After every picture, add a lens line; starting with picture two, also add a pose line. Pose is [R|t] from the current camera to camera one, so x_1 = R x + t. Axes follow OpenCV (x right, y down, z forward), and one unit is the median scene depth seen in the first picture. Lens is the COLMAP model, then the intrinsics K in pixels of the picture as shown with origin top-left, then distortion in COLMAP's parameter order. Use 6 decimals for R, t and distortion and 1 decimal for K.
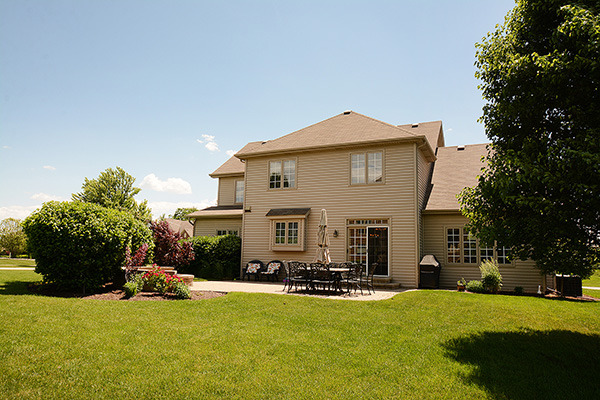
lens RADIAL K [[422.4, 0, 300.3], [0, 422.4, 201.9], [0, 0, 1]] dist [-0.010000, -0.000758]
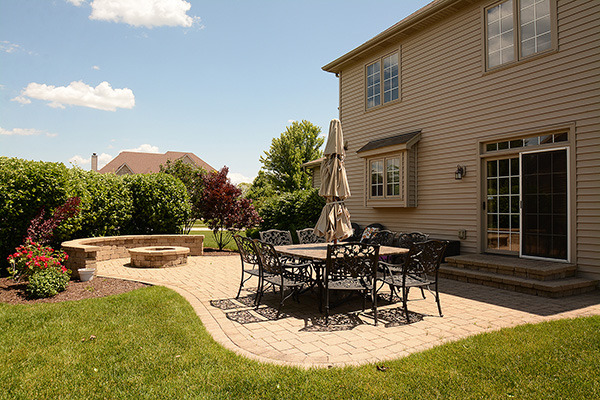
lens RADIAL K [[422.4, 0, 300.2], [0, 422.4, 198.0], [0, 0, 1]] dist [-0.010000, -0.000758]
pose [[0.782766, -0.036034, -0.621273, 0.251731], [0.096804, 0.993220, 0.064361, 0.053726], [0.614742, -0.110521, 0.780947, 0.472381]]
